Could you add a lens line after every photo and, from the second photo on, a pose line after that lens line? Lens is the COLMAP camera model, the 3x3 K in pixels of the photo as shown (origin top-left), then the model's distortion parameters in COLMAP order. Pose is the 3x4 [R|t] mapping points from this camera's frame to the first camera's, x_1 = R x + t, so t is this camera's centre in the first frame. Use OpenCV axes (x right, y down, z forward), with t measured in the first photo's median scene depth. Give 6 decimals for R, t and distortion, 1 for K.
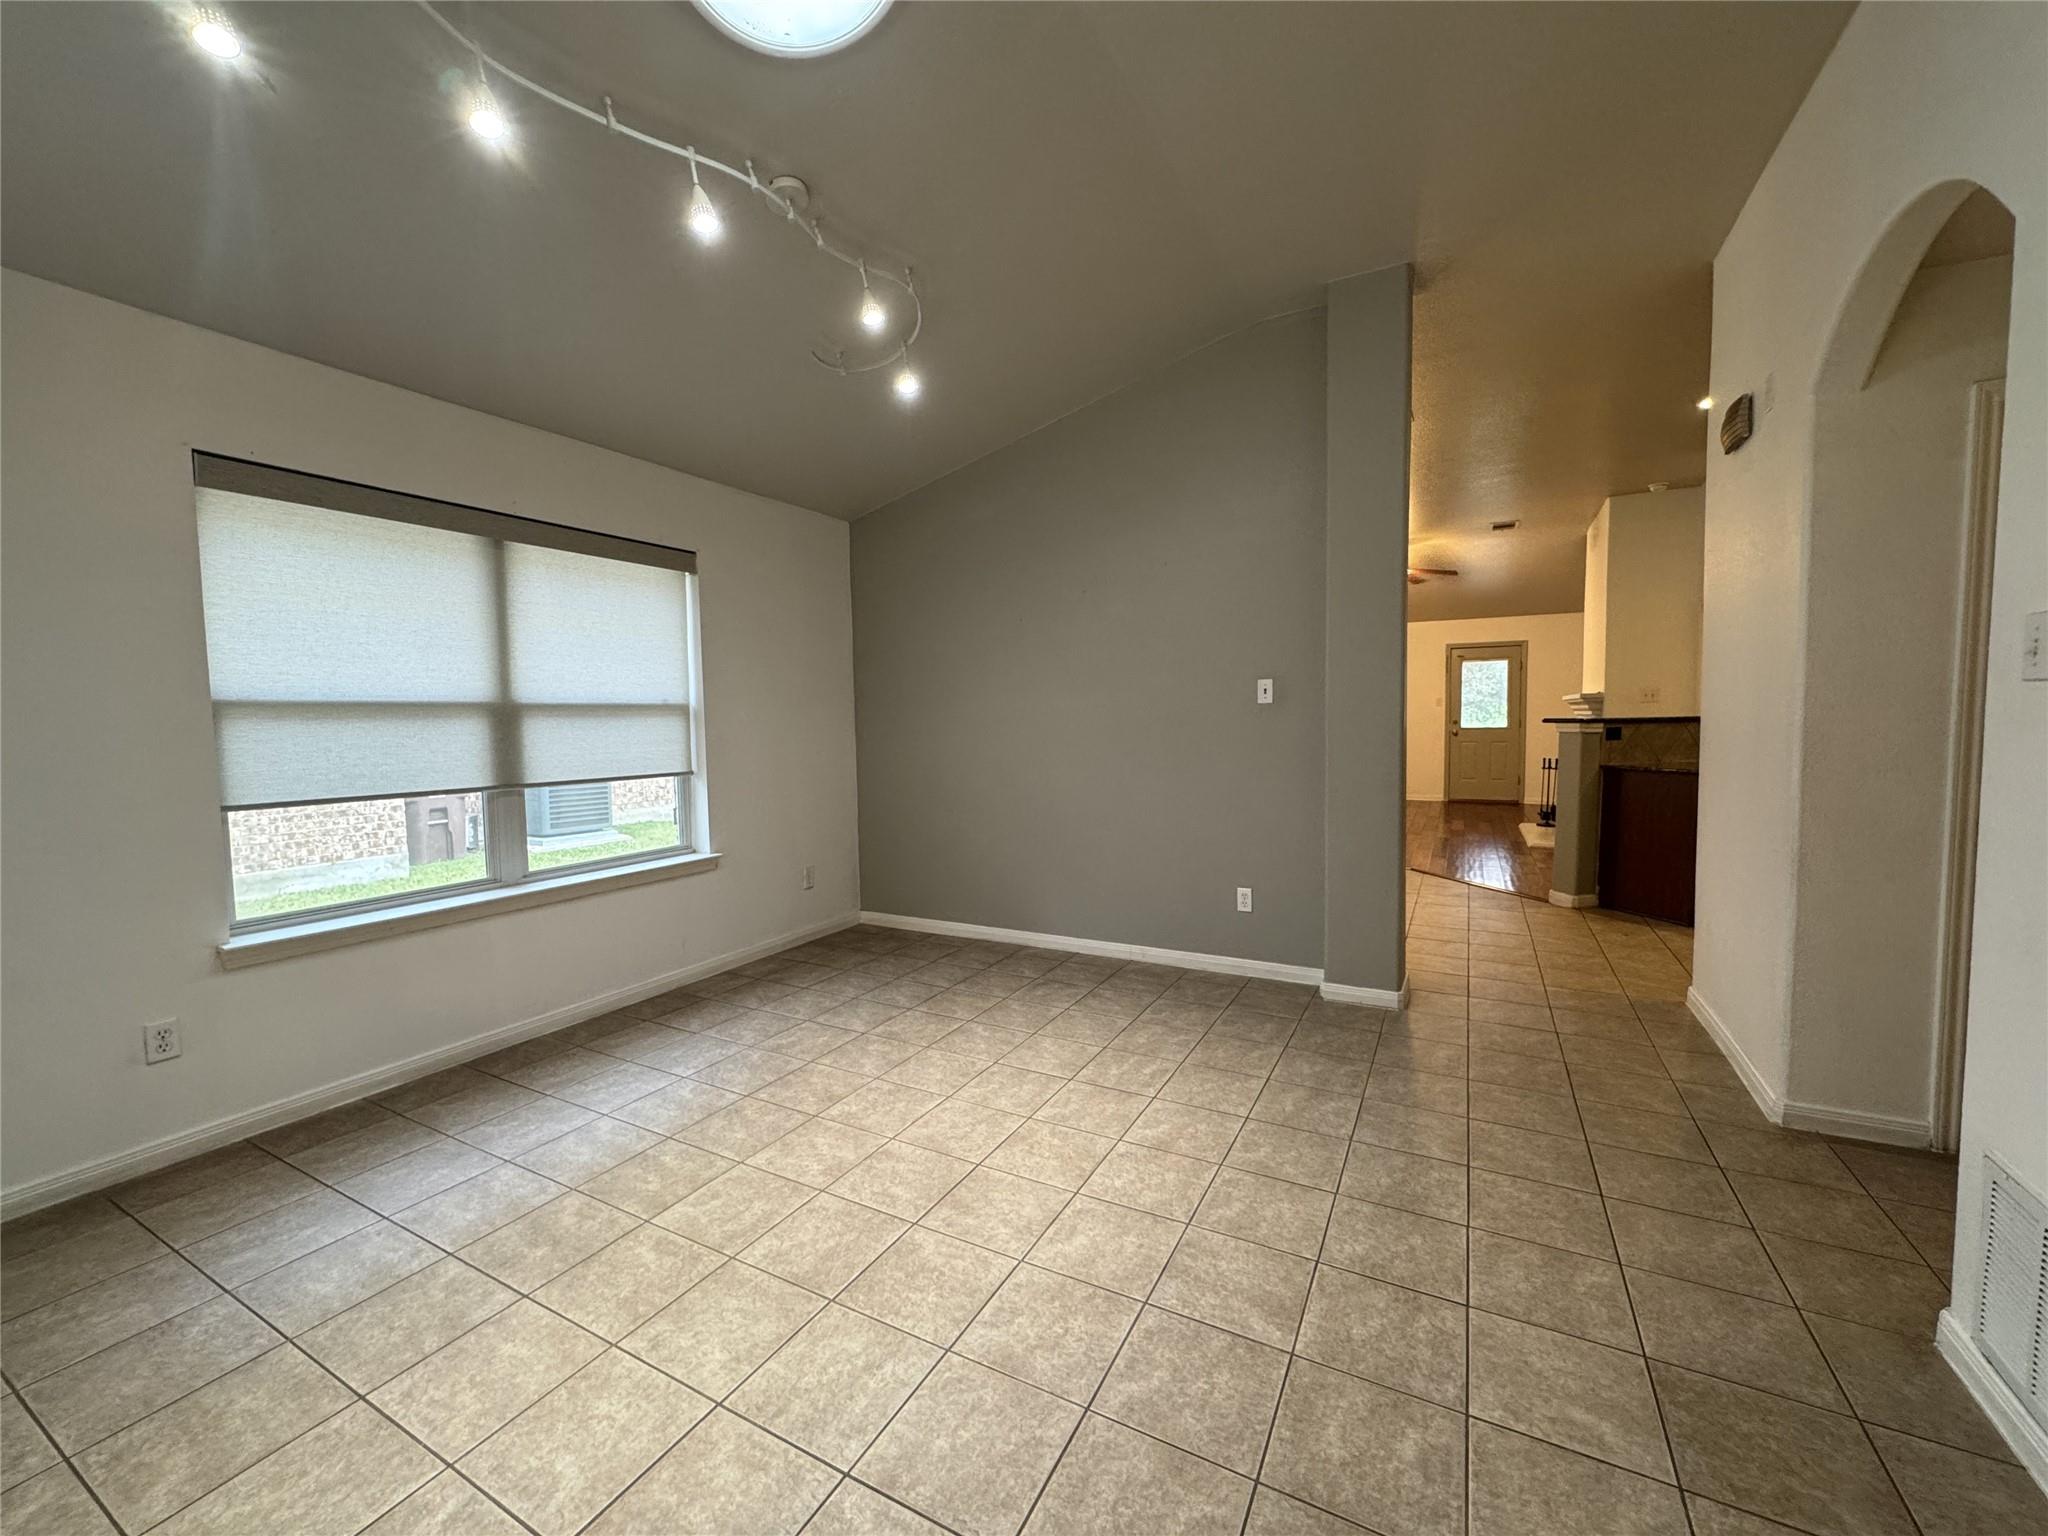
lens RADIAL K [[819.7, 0, 1024.0], [0, 819.7, 768.0], [0, 0, 1]] dist [-0.001396, -0.000502]
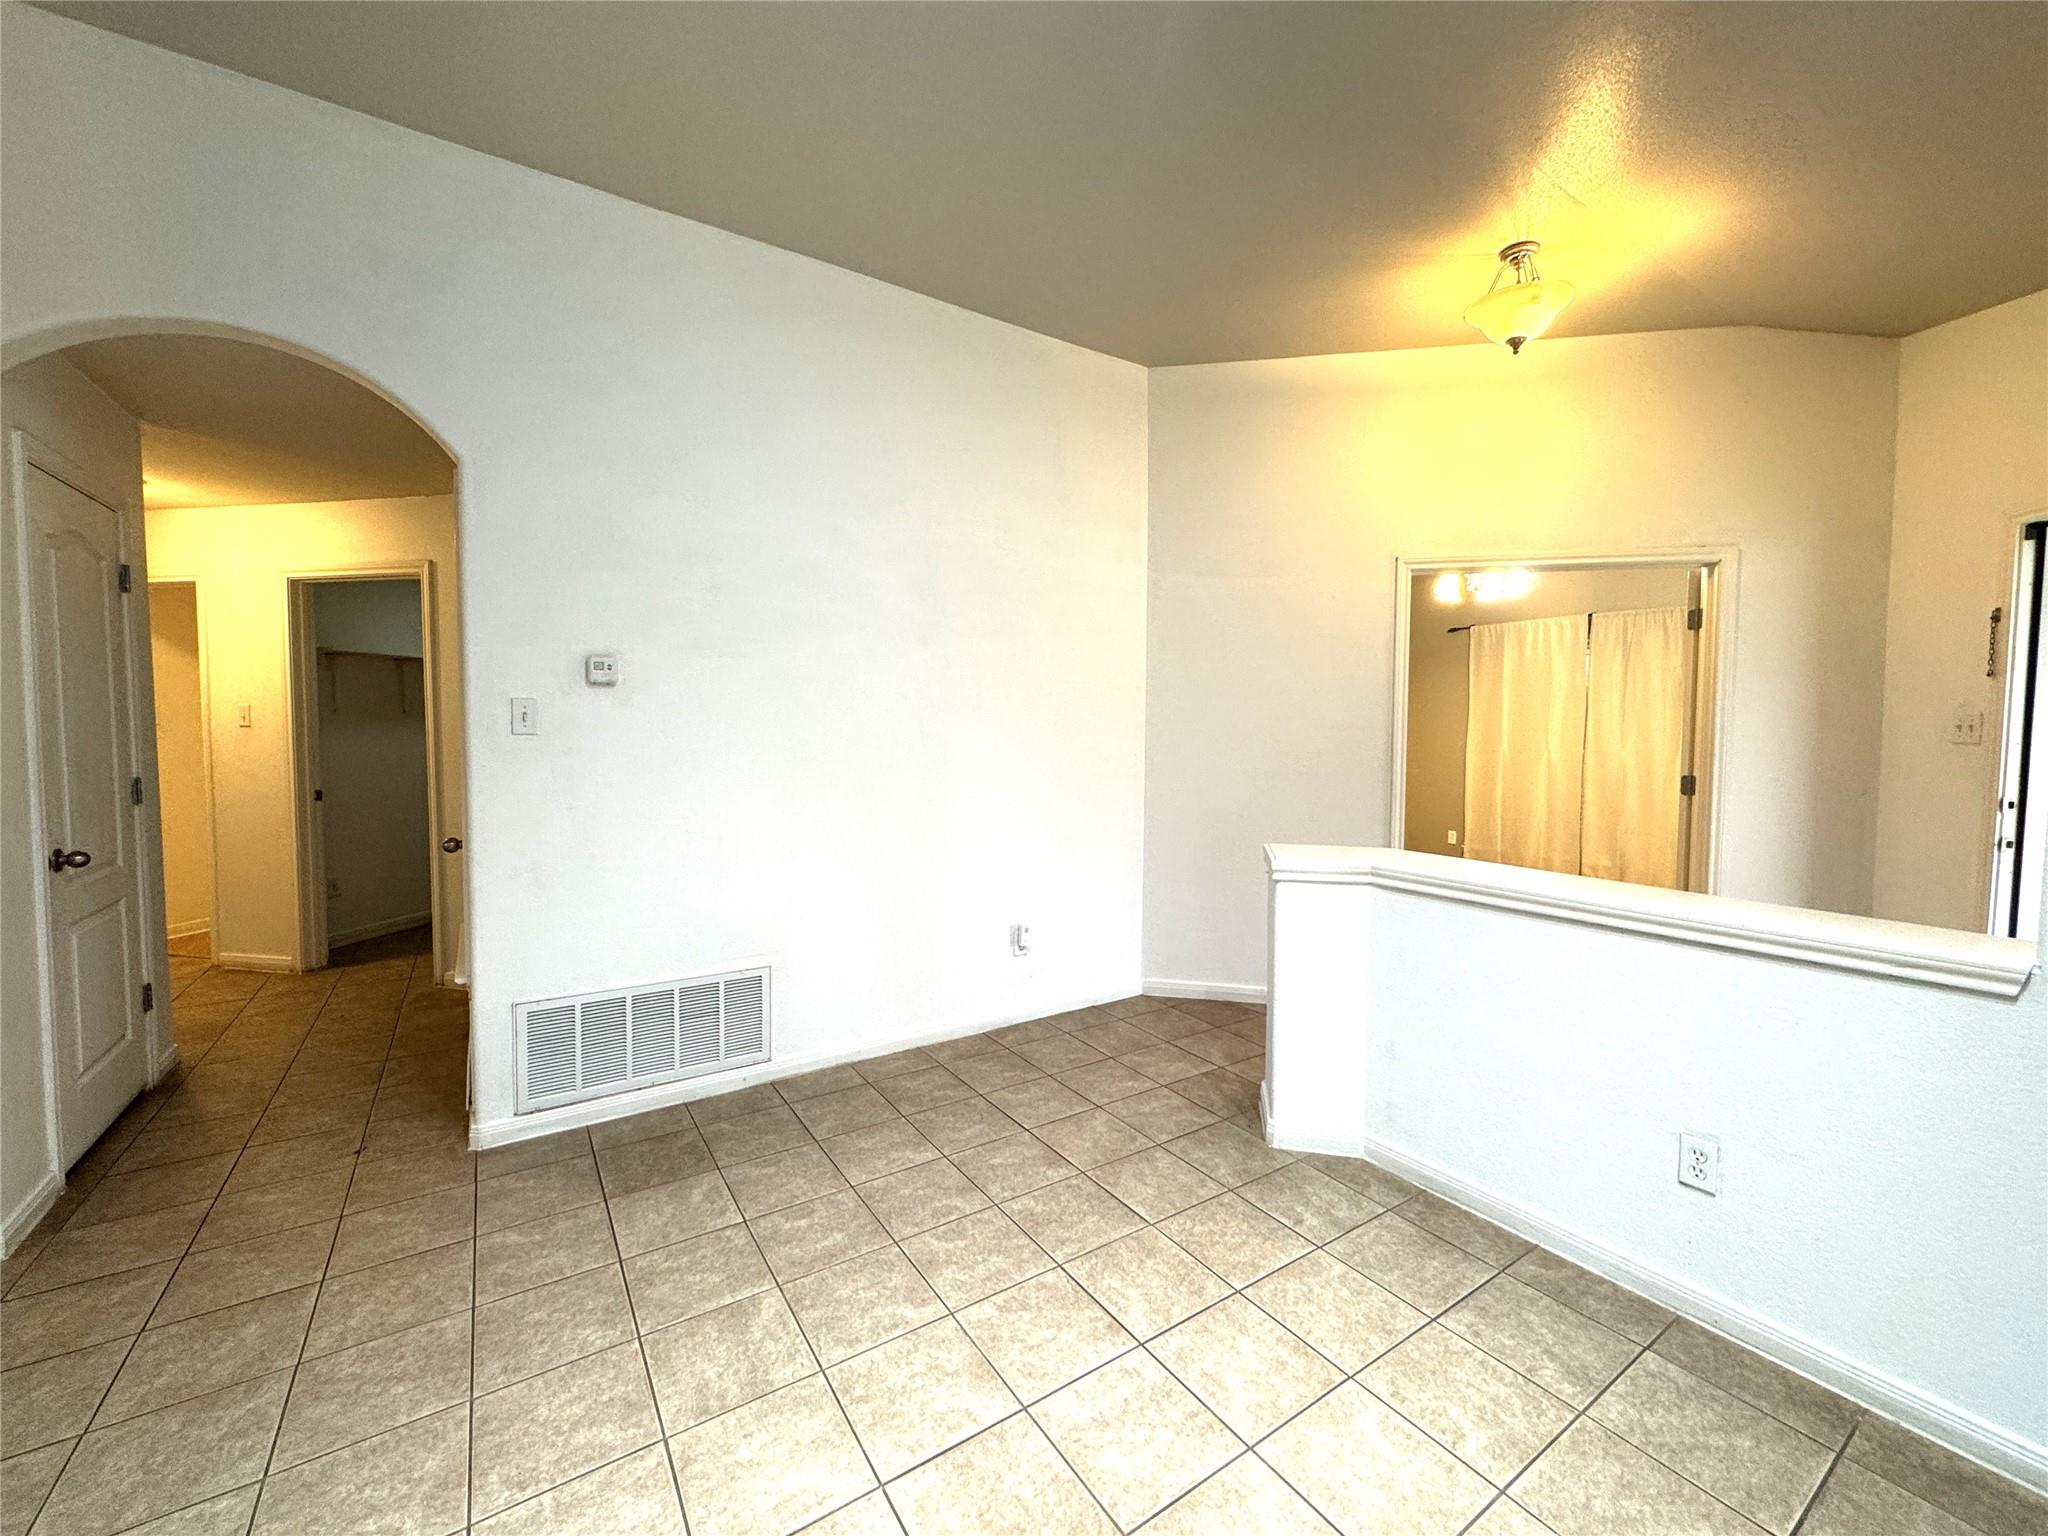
lens RADIAL K [[819.7, 0, 1024.0], [0, 819.7, 768.0], [0, 0, 1]] dist [-0.001396, -0.000502]
pose [[-0.882572, -0.015940, 0.469907, -0.543275], [0.035770, 0.994253, 0.100908, -0.155583], [-0.468815, 0.105867, -0.876929, 1.783270]]
